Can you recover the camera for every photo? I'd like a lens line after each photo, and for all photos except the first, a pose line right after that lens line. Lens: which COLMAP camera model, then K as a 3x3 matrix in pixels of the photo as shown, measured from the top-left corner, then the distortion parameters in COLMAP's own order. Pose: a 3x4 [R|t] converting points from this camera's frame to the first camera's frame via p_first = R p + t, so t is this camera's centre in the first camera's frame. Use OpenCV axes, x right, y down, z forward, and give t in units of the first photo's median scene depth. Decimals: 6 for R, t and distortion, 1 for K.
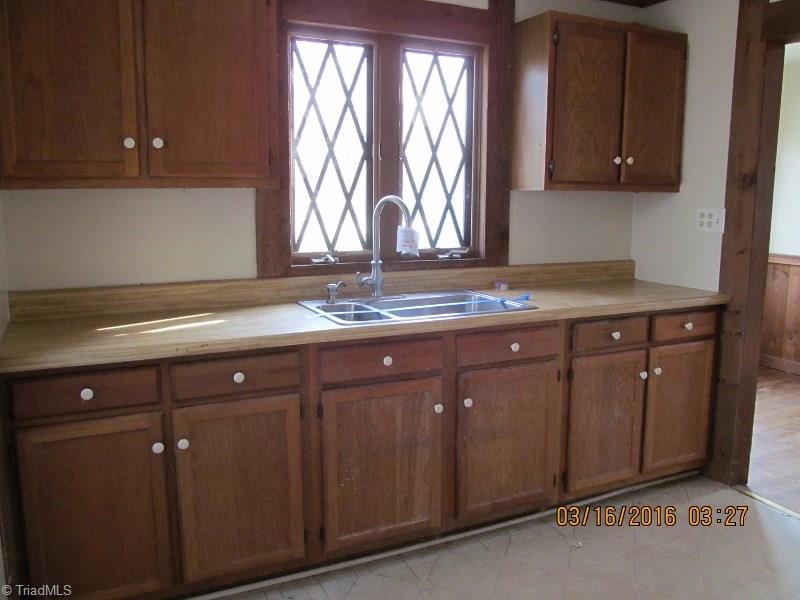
lens RADIAL K [[661.2, 0, 402.4], [0, 661.2, 293.2], [0, 0, 1]] dist [-0.068180, 0.033552]
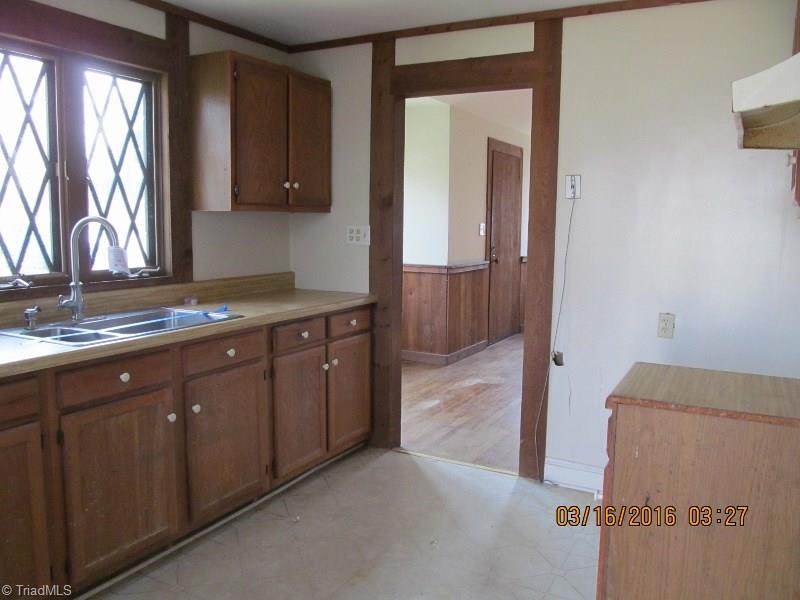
lens RADIAL K [[661.2, 0, 402.4], [0, 661.2, 293.2], [0, 0, 1]] dist [-0.068180, 0.033552]
pose [[0.815909, -0.062416, 0.574802, -0.194970], [0.079912, 0.996788, -0.005193, 0.010050], [-0.572631, 0.050171, 0.818276, -0.060340]]
